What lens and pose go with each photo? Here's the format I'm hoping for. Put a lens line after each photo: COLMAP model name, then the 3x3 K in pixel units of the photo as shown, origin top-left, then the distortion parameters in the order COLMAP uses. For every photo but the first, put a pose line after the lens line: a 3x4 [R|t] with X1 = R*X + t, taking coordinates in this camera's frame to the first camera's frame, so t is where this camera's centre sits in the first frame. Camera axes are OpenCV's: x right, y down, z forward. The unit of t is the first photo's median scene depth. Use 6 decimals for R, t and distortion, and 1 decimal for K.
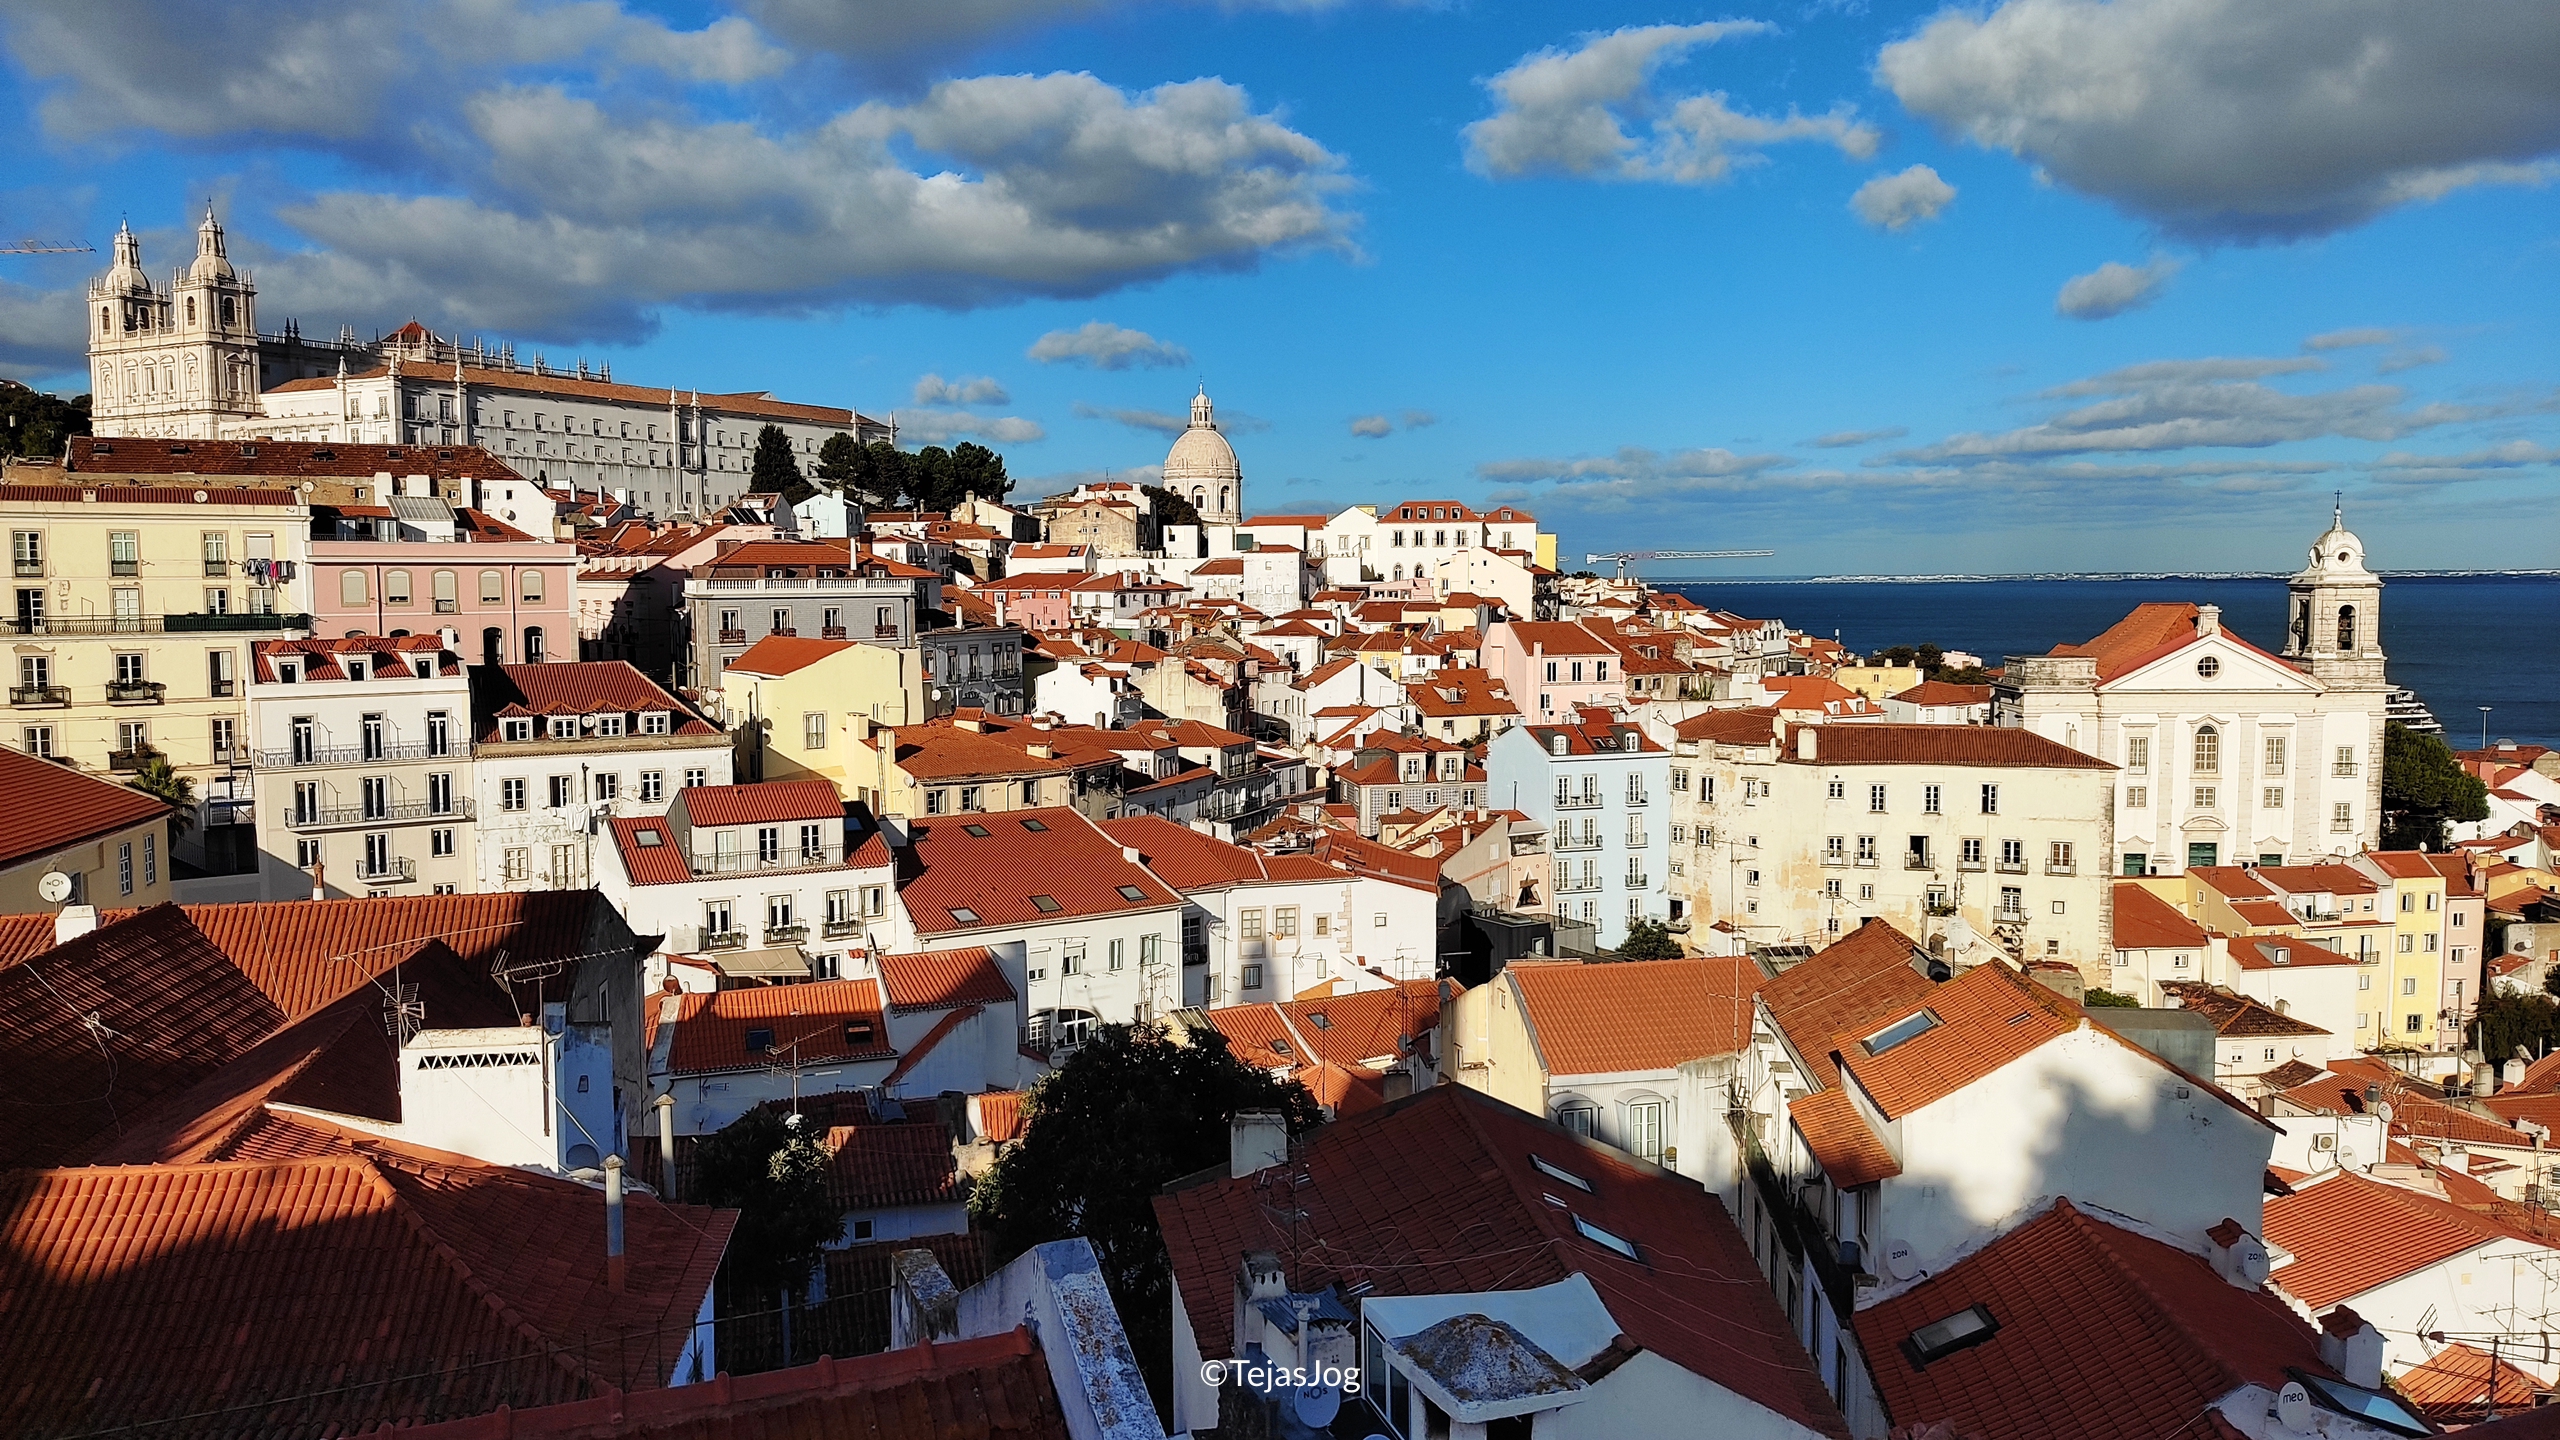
lens RADIAL K [[1877.4, 0, 1286.3], [0, 1877.4, 711.4], [0, 0, 1]] dist [0.008565, 0.004039]
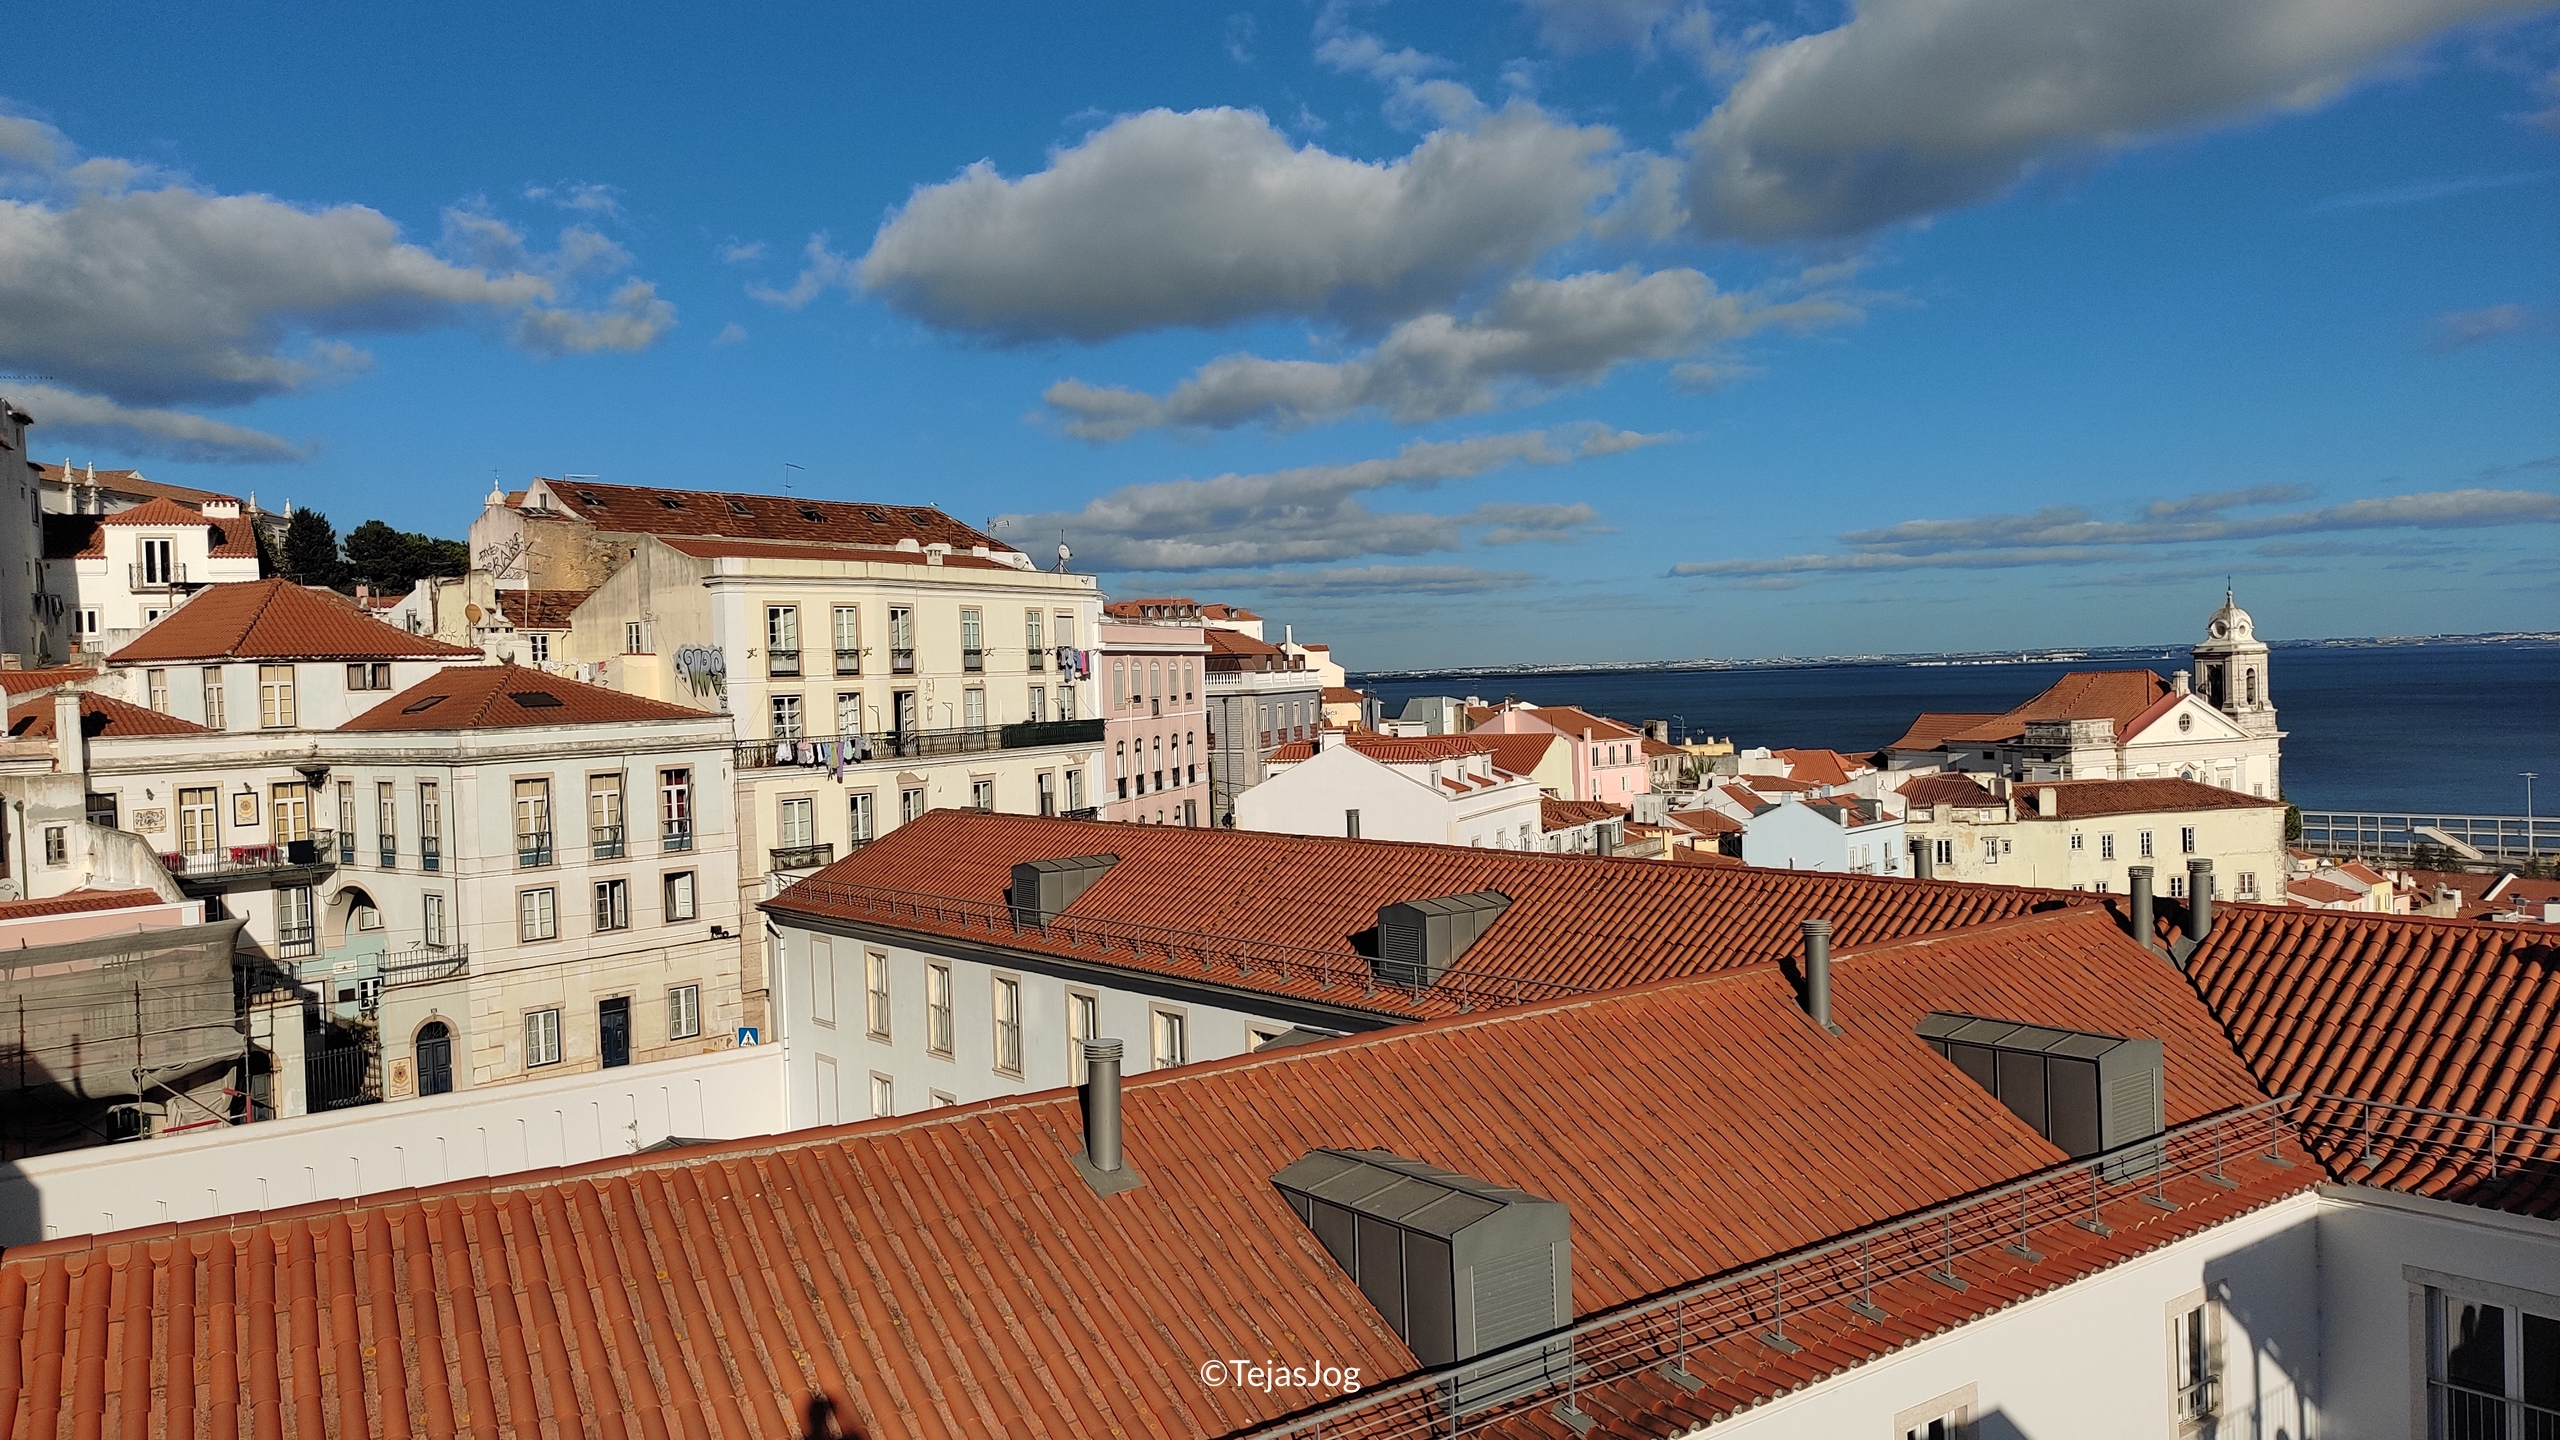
lens RADIAL K [[1877.4, 0, 1263.4], [0, 1877.4, 720.8], [0, 0, 1]] dist [0.008565, 0.004039]
pose [[0.880881, -0.035310, 0.472018, -0.620718], [0.061570, 0.997289, -0.040297, -0.013264], [-0.469316, 0.064559, 0.880667, 0.240493]]
